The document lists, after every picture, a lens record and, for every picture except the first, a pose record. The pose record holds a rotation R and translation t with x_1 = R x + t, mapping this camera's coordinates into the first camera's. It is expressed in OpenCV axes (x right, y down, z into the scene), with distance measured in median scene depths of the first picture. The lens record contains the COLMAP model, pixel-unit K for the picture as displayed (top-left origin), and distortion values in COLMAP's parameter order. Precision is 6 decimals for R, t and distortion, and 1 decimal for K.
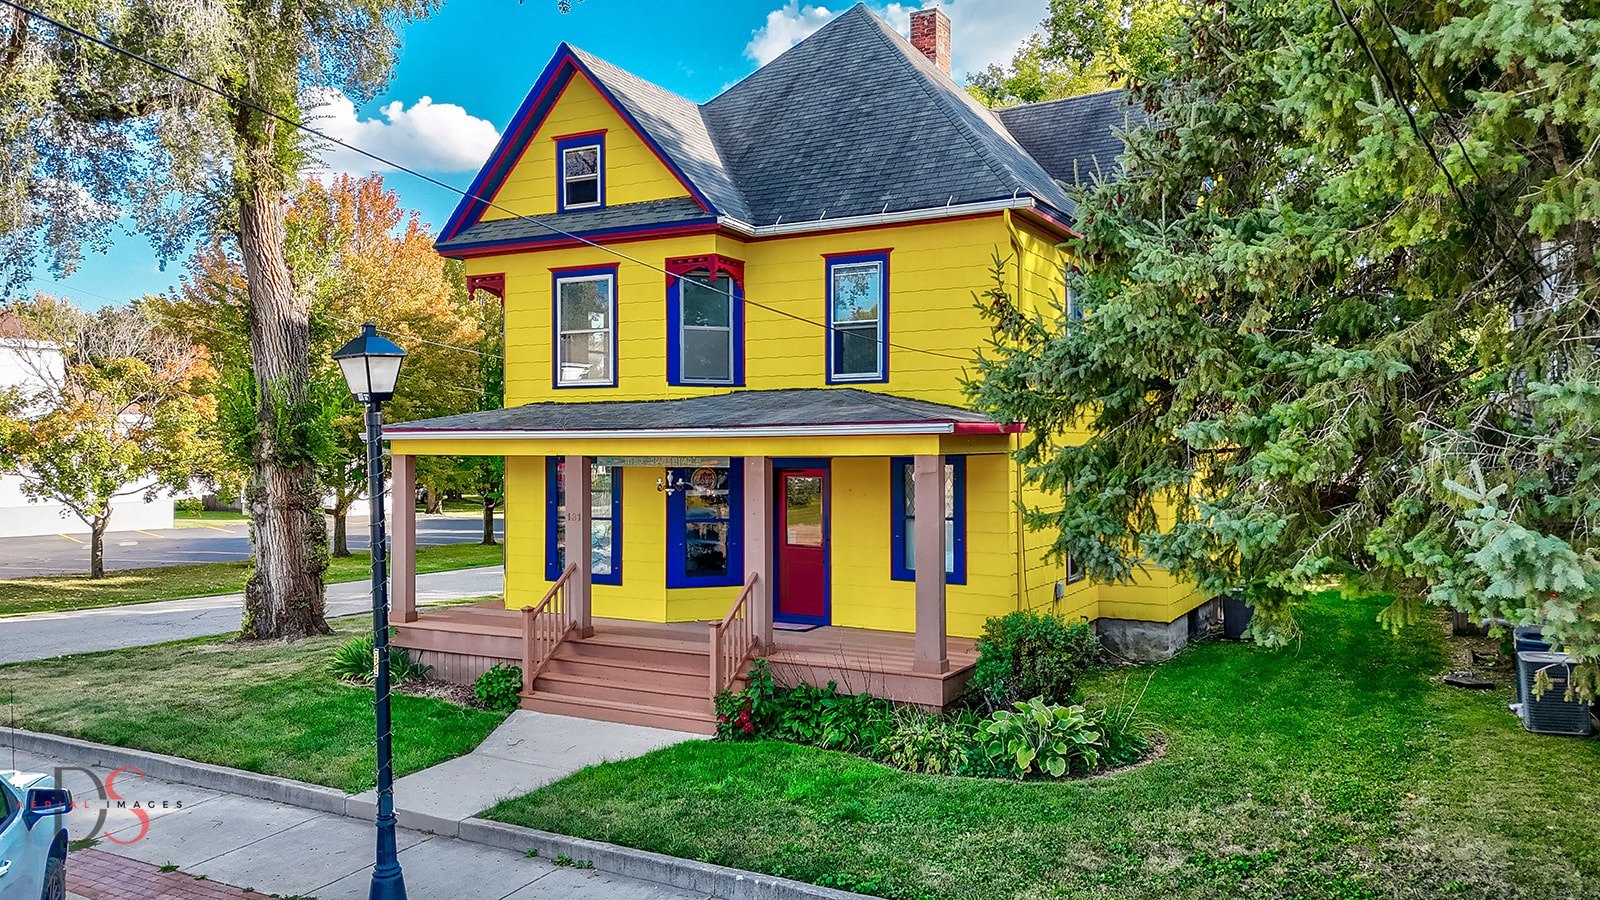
lens RADIAL K [[1168.9, 0, 800.0], [0, 1168.9, 450.0], [0, 0, 1]] dist [0.059380, -0.006537]
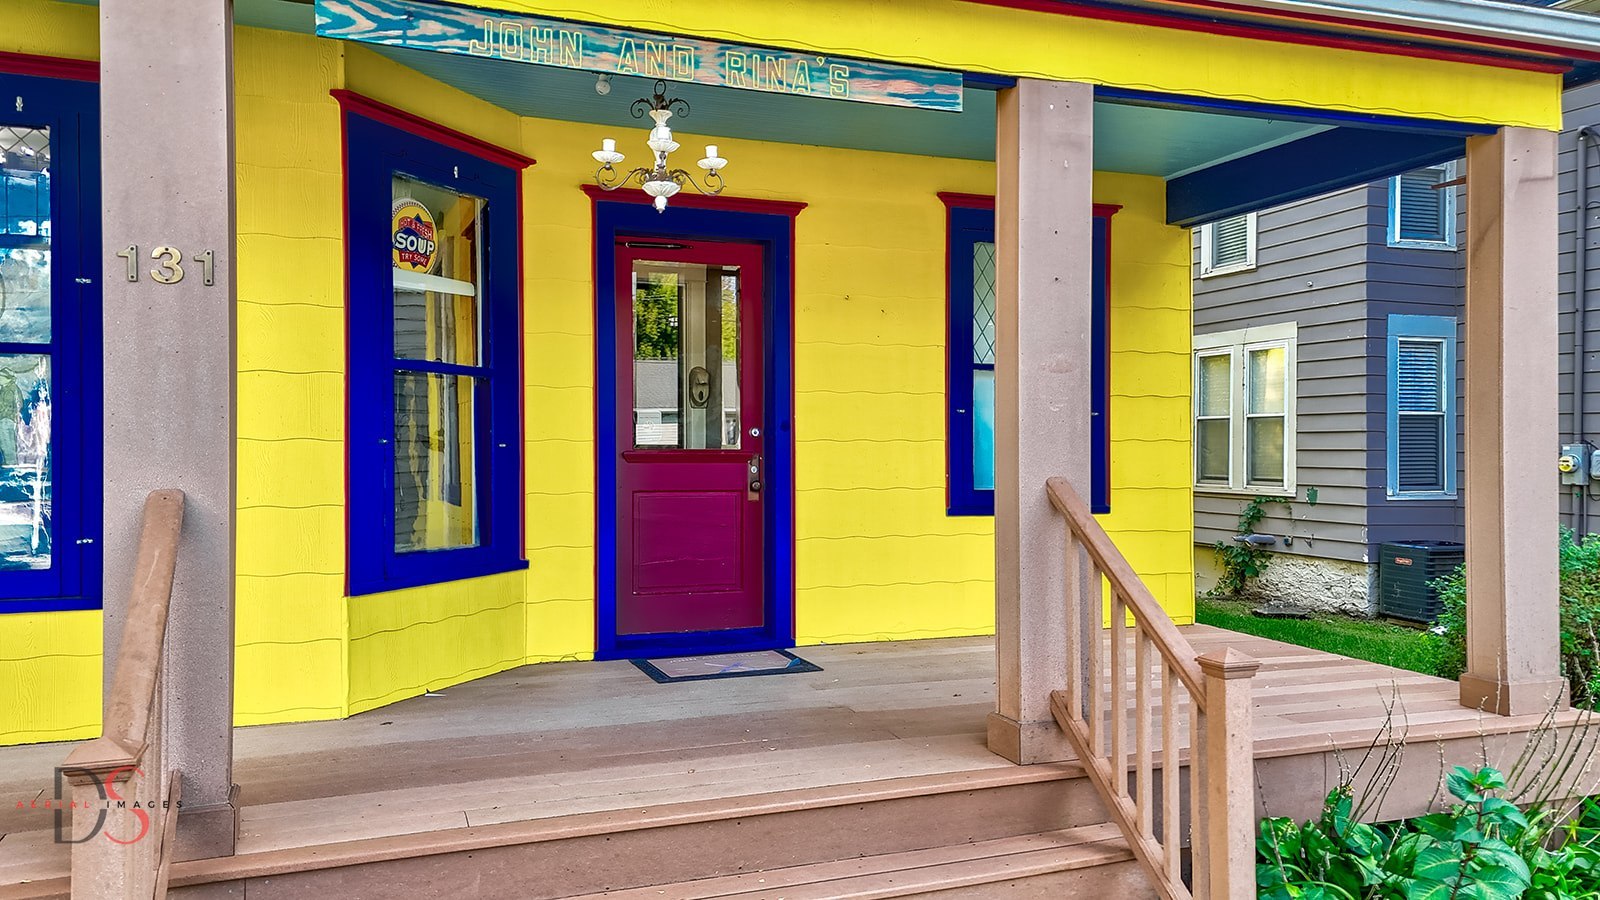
lens RADIAL K [[1168.9, 0, 800.0], [0, 1168.9, 450.0], [0, 0, 1]] dist [0.059380, -0.006537]
pose [[0.648640, -0.002985, 0.761089, -0.263154], [0.002160, 0.999996, 0.002082, 0.082946], [-0.761092, 0.000293, 0.648644, 0.735061]]
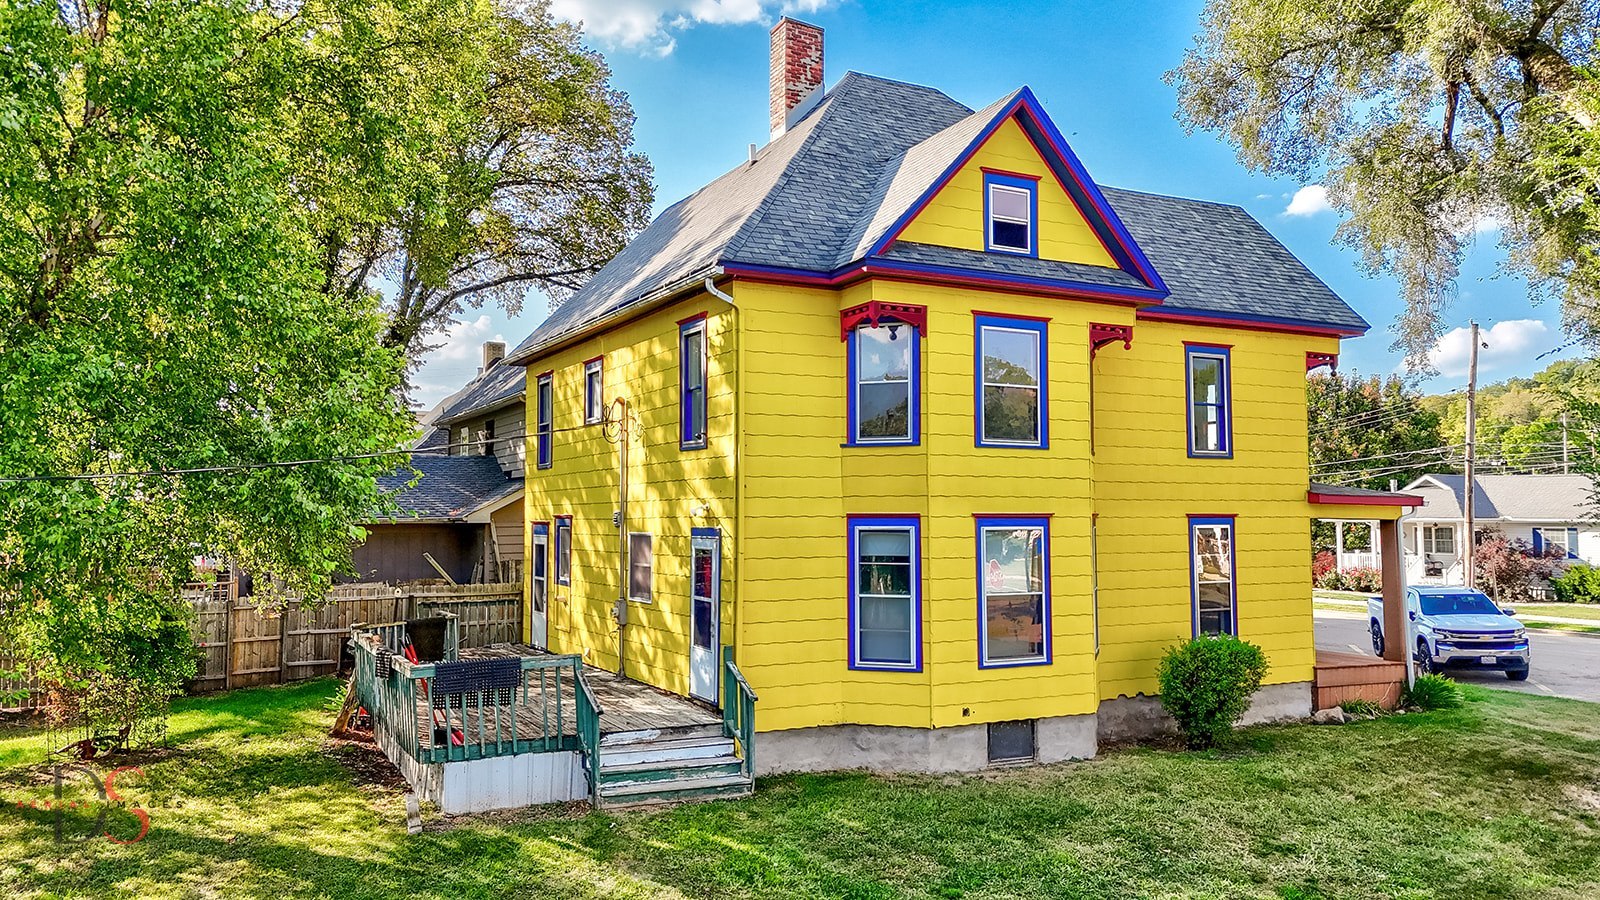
lens RADIAL K [[1168.9, 0, 800.0], [0, 1168.9, 450.0], [0, 0, 1]] dist [0.059380, -0.006537]
pose [[0.462063, 0.012579, 0.886758, -1.130671], [0.004435, 0.999854, -0.016494, -0.038694], [-0.886836, 0.011554, 0.461940, 0.760808]]
